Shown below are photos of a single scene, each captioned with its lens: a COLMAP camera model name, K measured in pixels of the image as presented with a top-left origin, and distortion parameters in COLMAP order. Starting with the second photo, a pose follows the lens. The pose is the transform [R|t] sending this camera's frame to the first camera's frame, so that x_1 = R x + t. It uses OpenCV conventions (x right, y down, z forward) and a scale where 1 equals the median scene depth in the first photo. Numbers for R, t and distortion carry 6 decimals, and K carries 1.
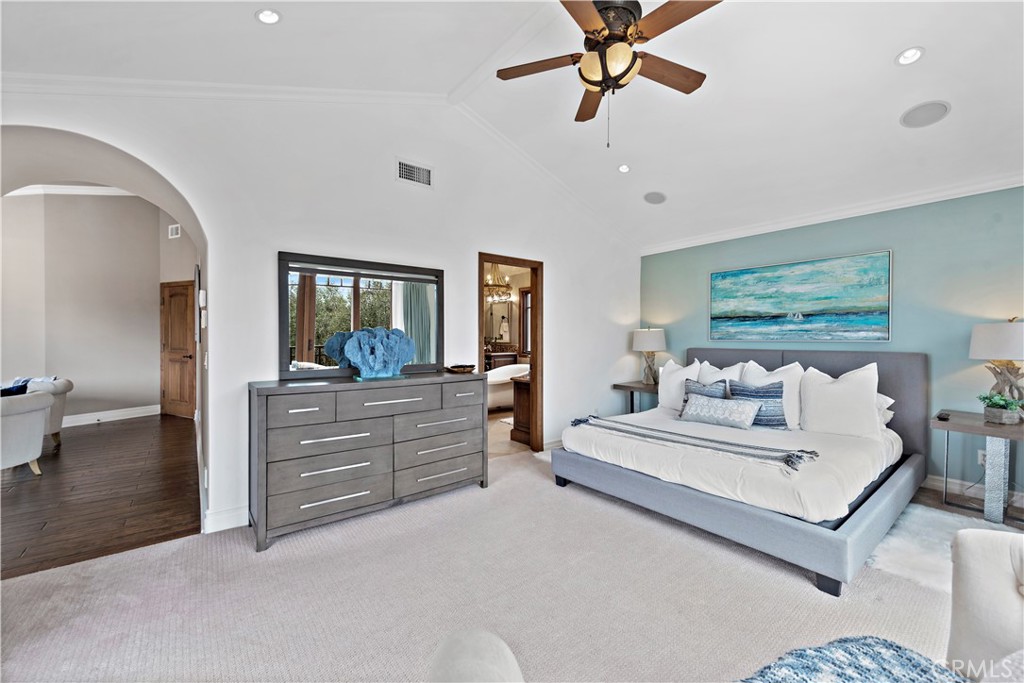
lens RADIAL K [[397.4, 0, 518.7], [0, 397.4, 342.3], [0, 0, 1]] dist [0.014173, -0.001185]
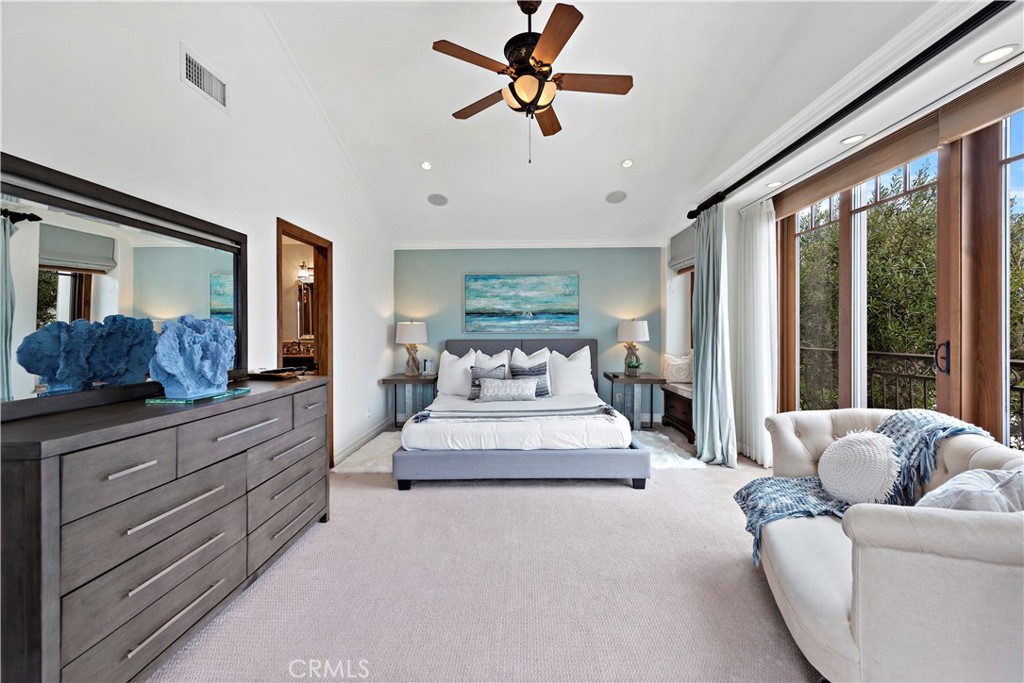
lens RADIAL K [[397.4, 0, 519.3], [0, 397.4, 331.3], [0, 0, 1]] dist [0.014173, -0.001185]
pose [[0.650633, -0.005857, 0.759370, -0.389696], [0.014221, 0.999889, -0.004472, -0.001699], [-0.759259, 0.013709, 0.650644, 0.168567]]
